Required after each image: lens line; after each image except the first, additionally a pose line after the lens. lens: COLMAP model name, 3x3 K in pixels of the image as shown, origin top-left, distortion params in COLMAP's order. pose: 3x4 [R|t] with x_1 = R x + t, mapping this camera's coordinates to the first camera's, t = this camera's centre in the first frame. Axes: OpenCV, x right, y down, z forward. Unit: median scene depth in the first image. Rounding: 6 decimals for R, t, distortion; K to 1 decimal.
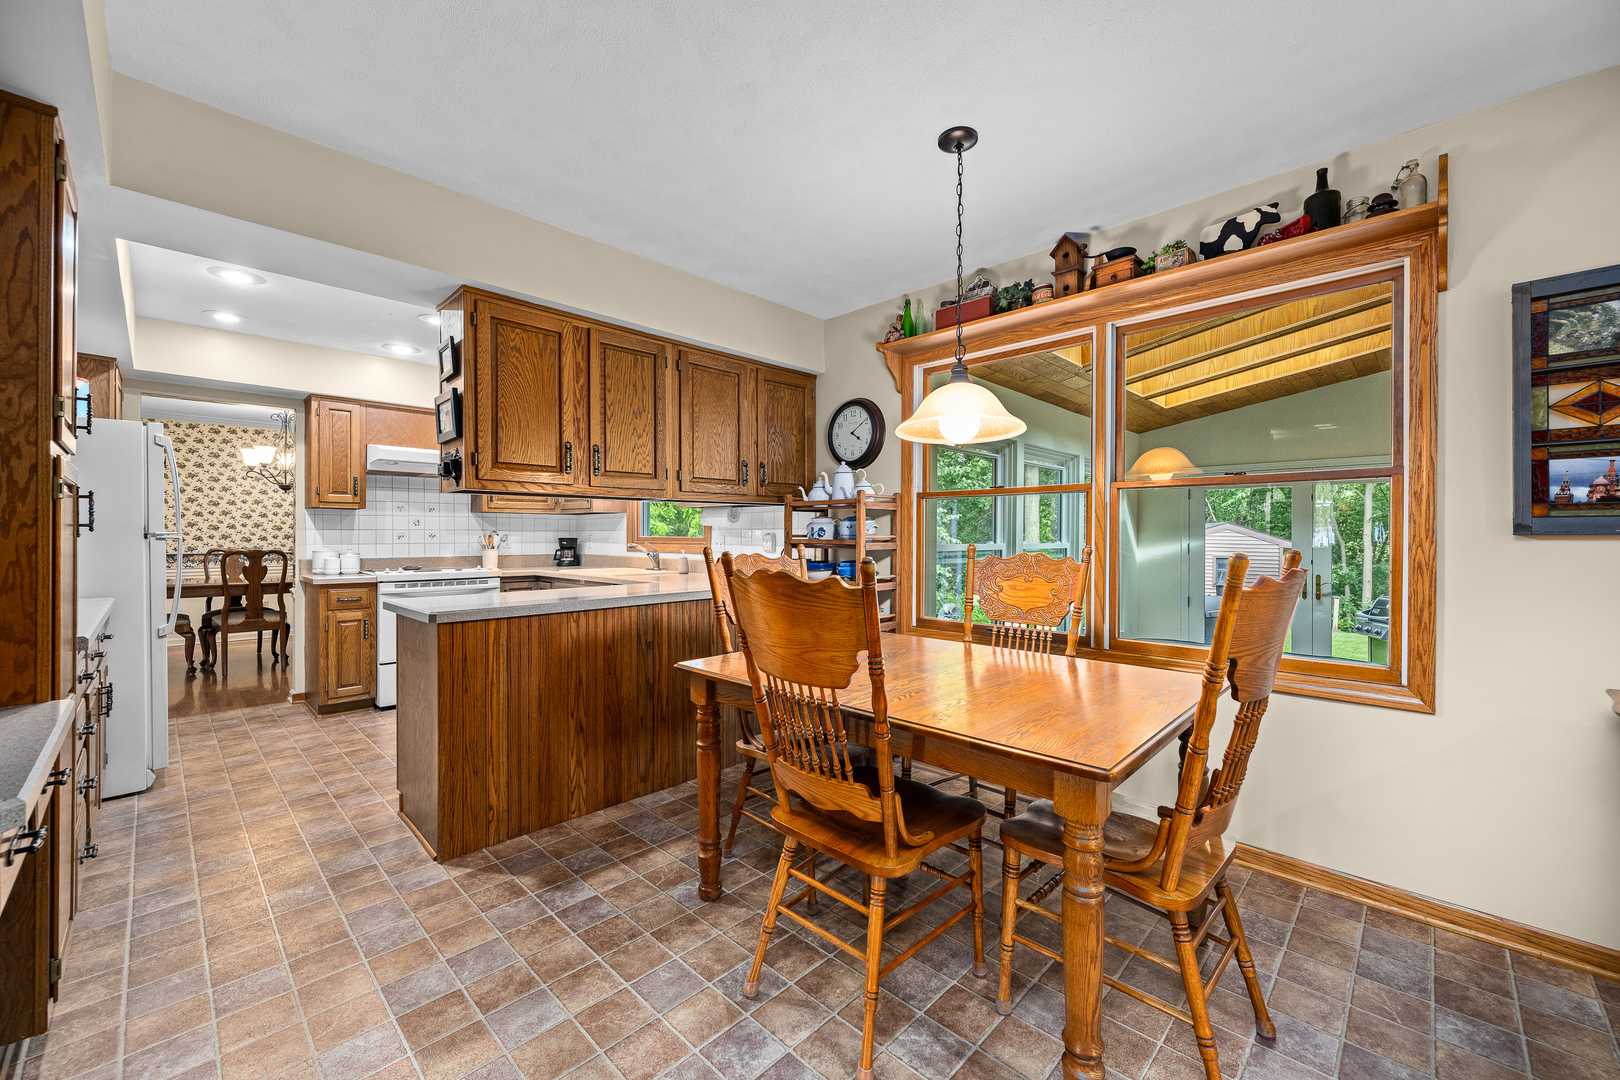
lens RADIAL K [[648.9, 0, 818.1], [0, 648.9, 539.3], [0, 0, 1]] dist [0.001257, -0.000029]
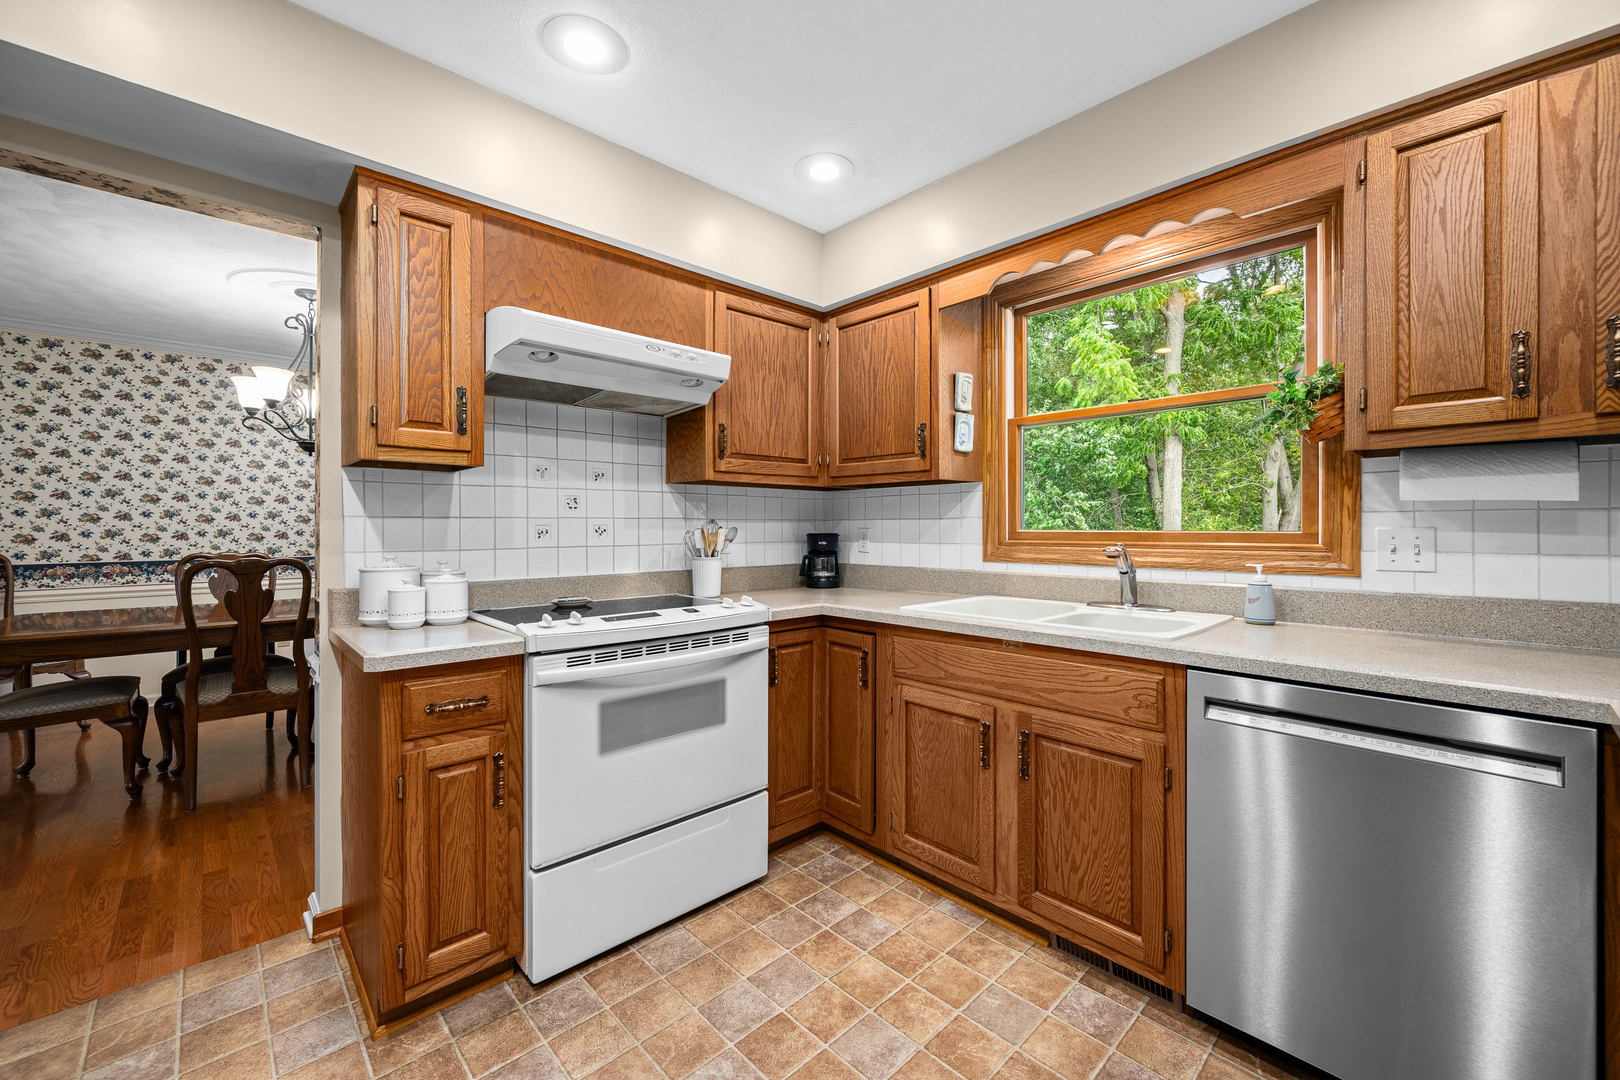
lens RADIAL K [[643.4, 0, 810.8], [0, 643.4, 530.2], [0, 0, 1]] dist [0.000213, 0.000068]
pose [[0.999119, -0.003056, -0.041855, -0.513731], [0.002902, 0.999989, -0.003747, -0.004557], [0.041866, 0.003622, 0.999117, 0.652820]]
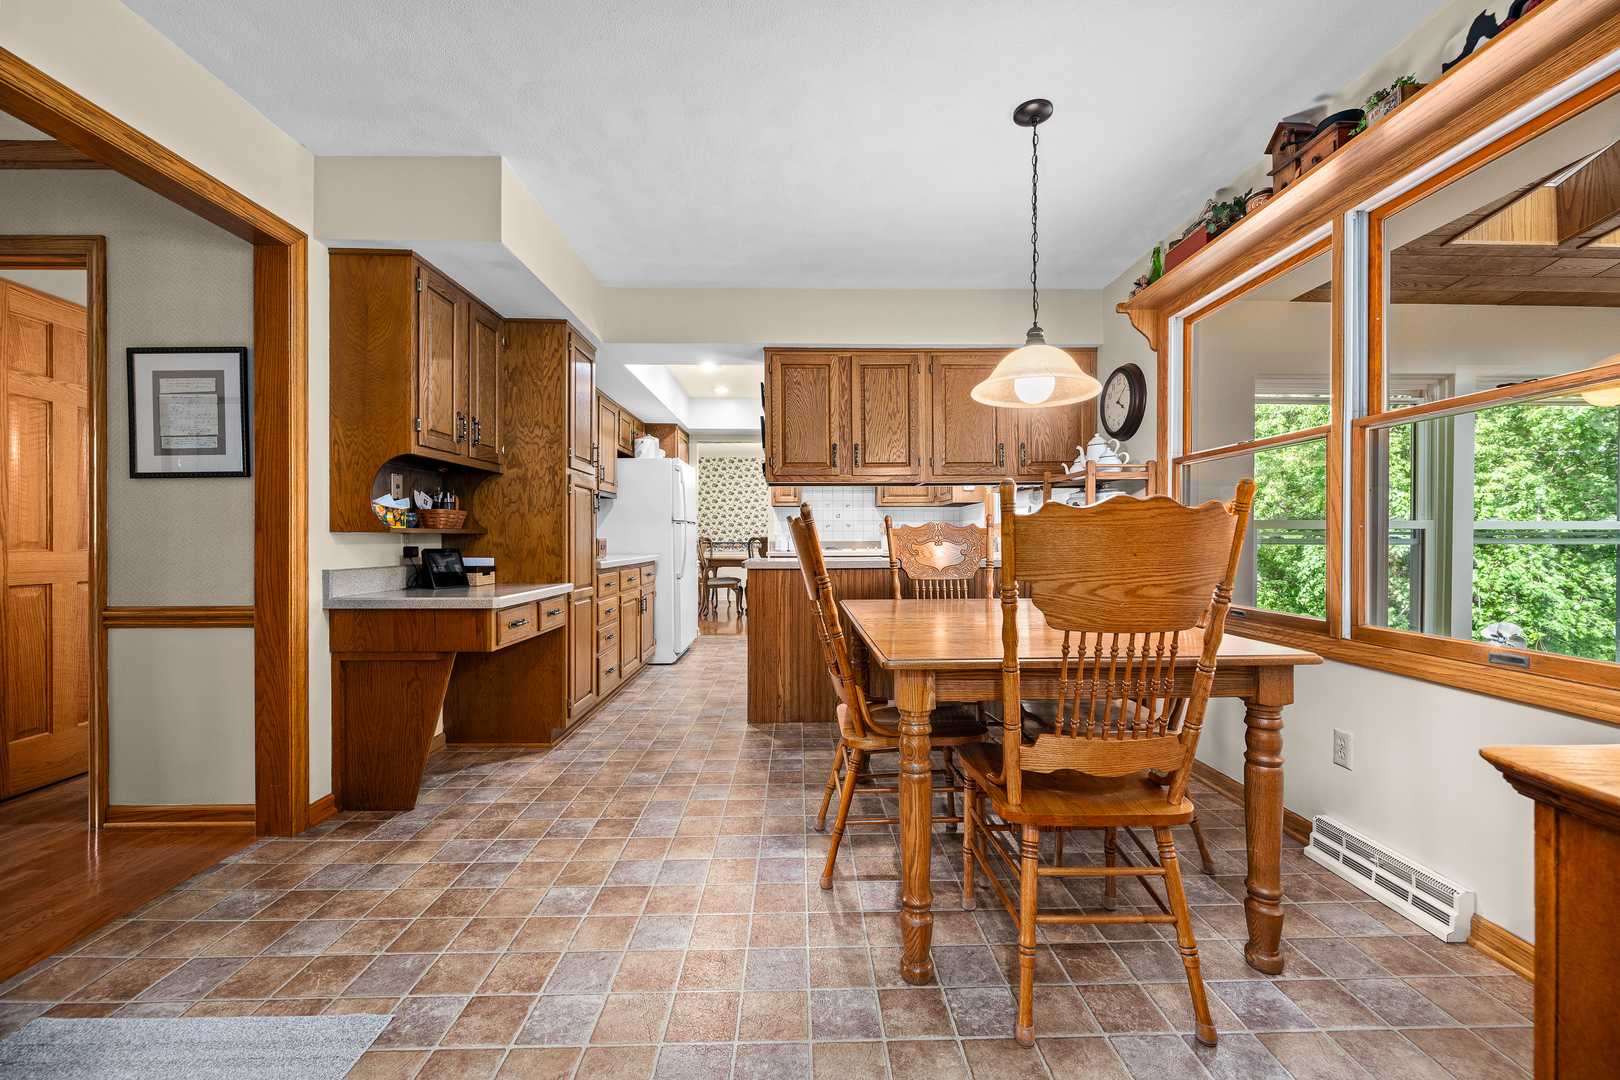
lens RADIAL K [[641.5, 0, 807.0], [0, 641.5, 544.9], [0, 0, 1]] dist [0.010966, -0.000123]
pose [[0.710137, 0.004075, -0.704052, 0.336949], [-0.001031, 0.999988, 0.004749, 0.035902], [0.704063, -0.002647, 0.710133, 0.003610]]
